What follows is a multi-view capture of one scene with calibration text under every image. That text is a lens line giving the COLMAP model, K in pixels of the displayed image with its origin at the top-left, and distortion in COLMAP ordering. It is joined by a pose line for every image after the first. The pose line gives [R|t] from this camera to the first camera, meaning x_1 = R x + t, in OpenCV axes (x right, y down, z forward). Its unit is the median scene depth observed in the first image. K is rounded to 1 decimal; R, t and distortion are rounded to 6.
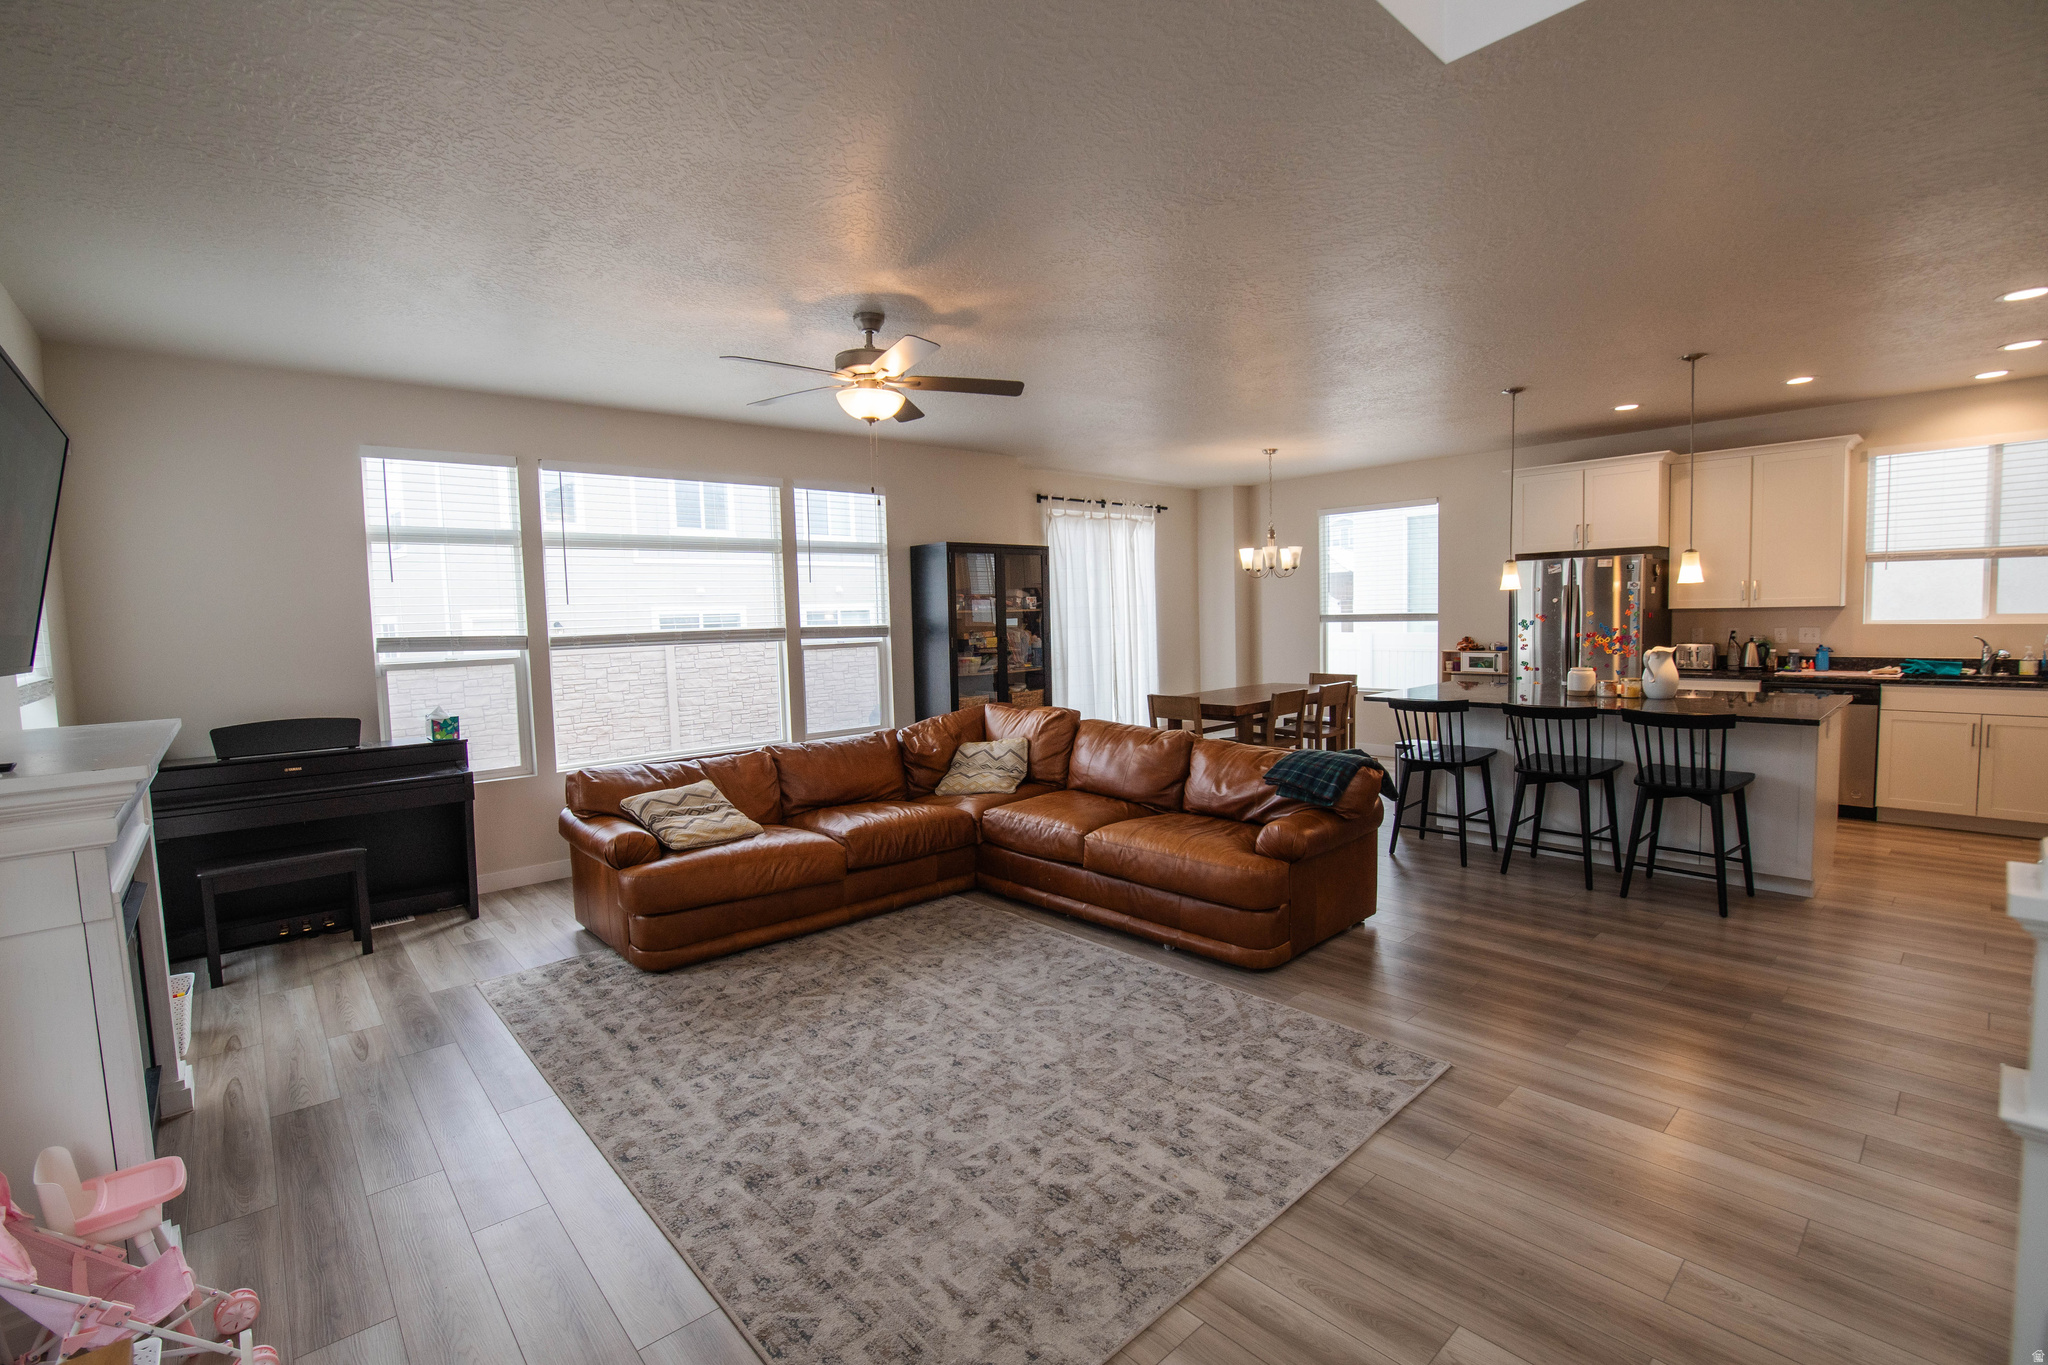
lens RADIAL K [[907.1, 0, 1020.3], [0, 907.1, 677.1], [0, 0, 1]] dist [-0.042147, 0.008266]
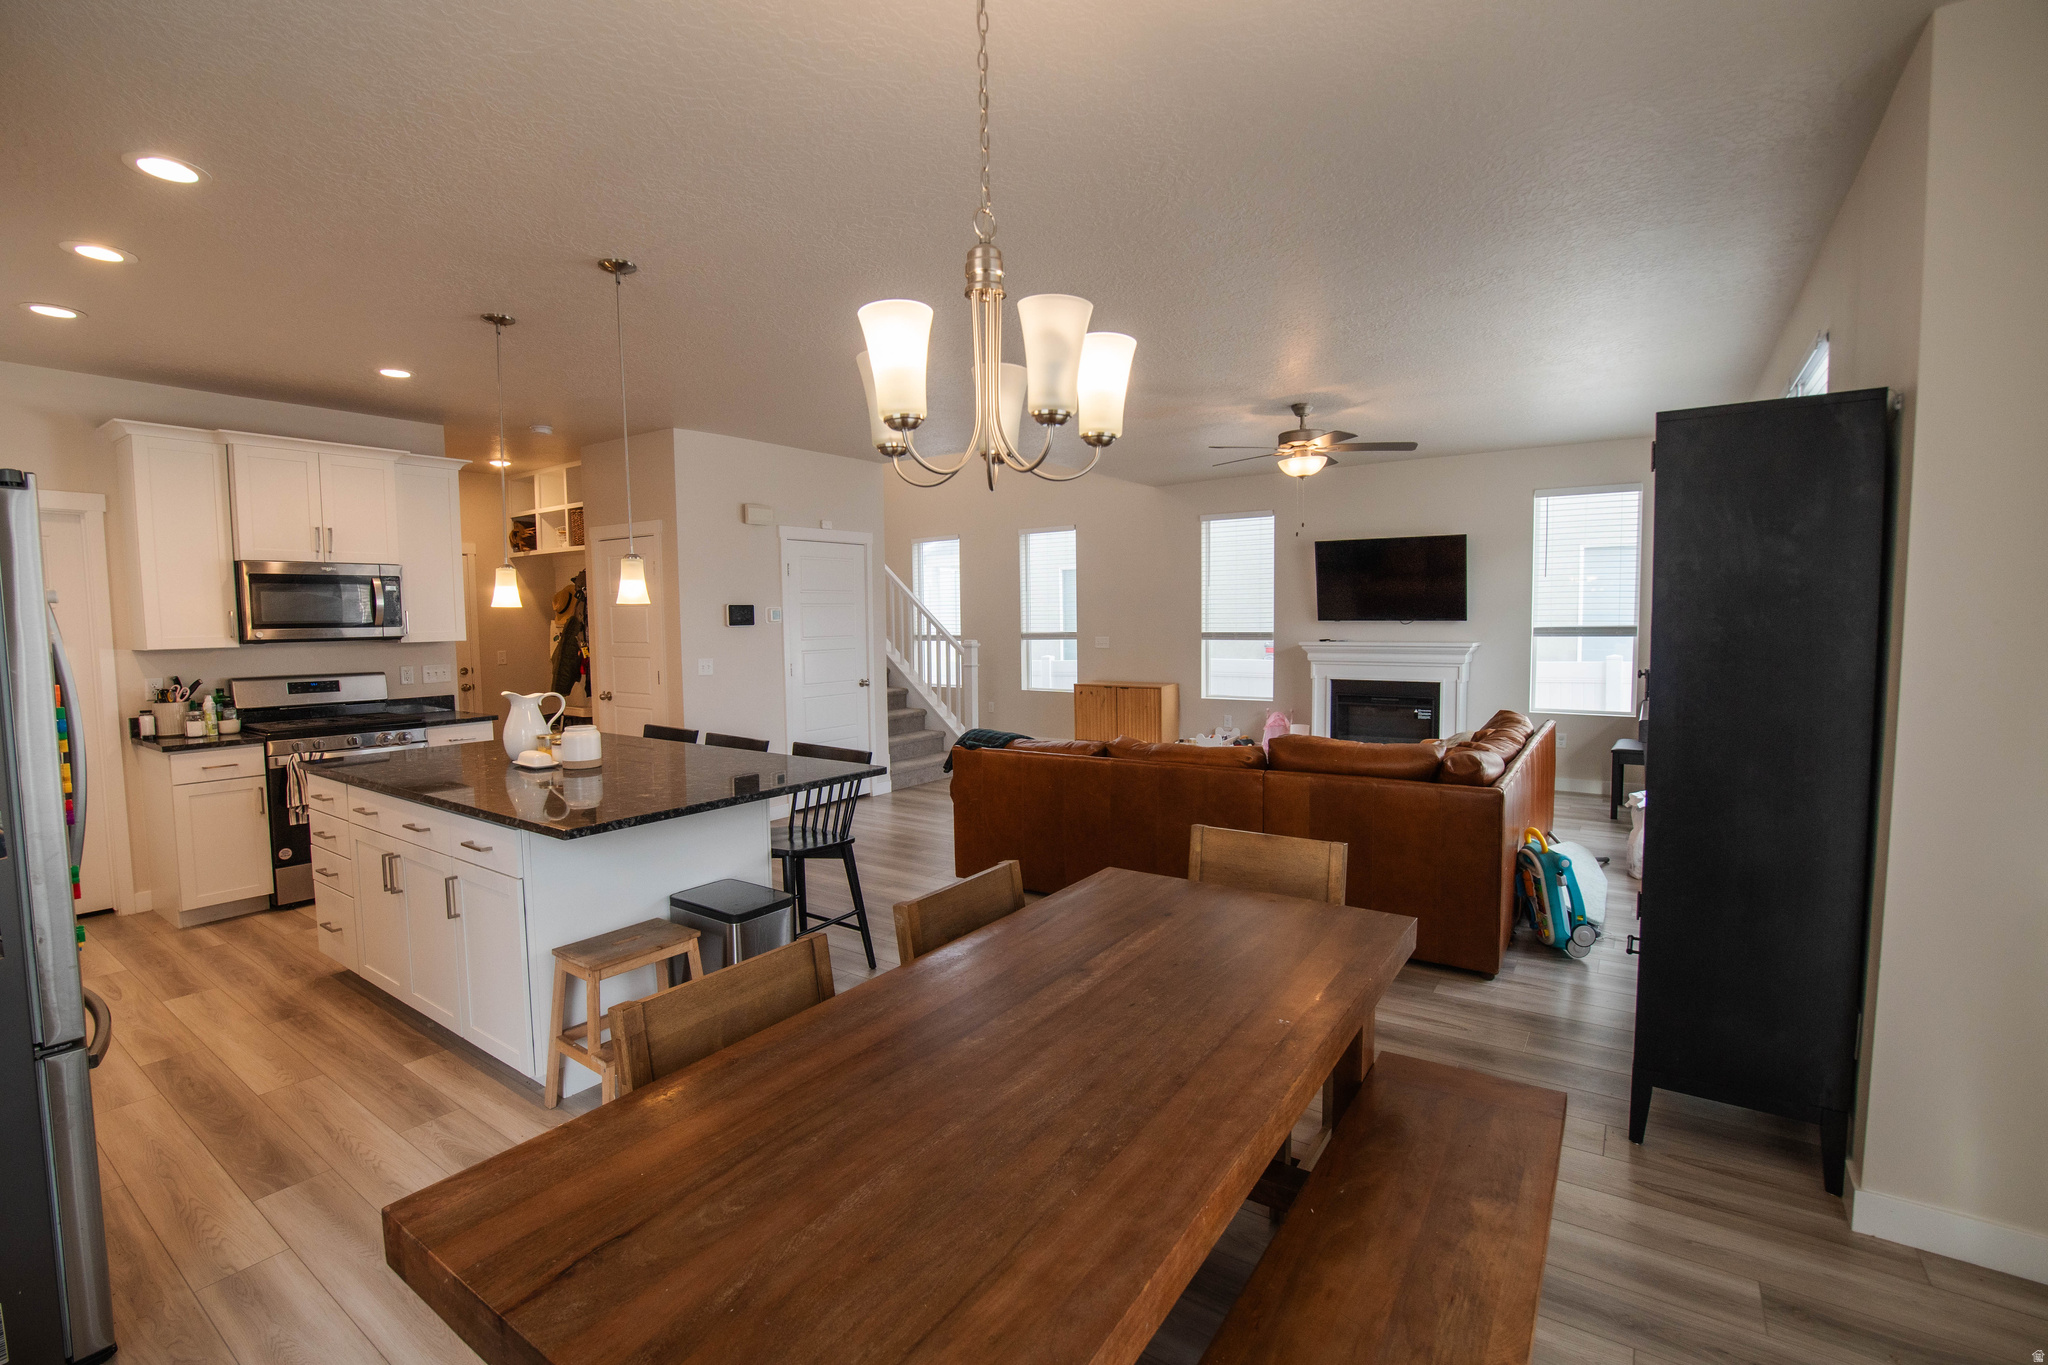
lens RADIAL K [[907.1, 0, 1022.8], [0, 907.1, 677.5], [0, 0, 1]] dist [-0.042147, 0.008266]
pose [[-0.971506, 0.055029, -0.230540, 0.559482], [0.022155, 0.989500, 0.142828, -0.163372], [0.235979, 0.133650, -0.962524, 2.073518]]
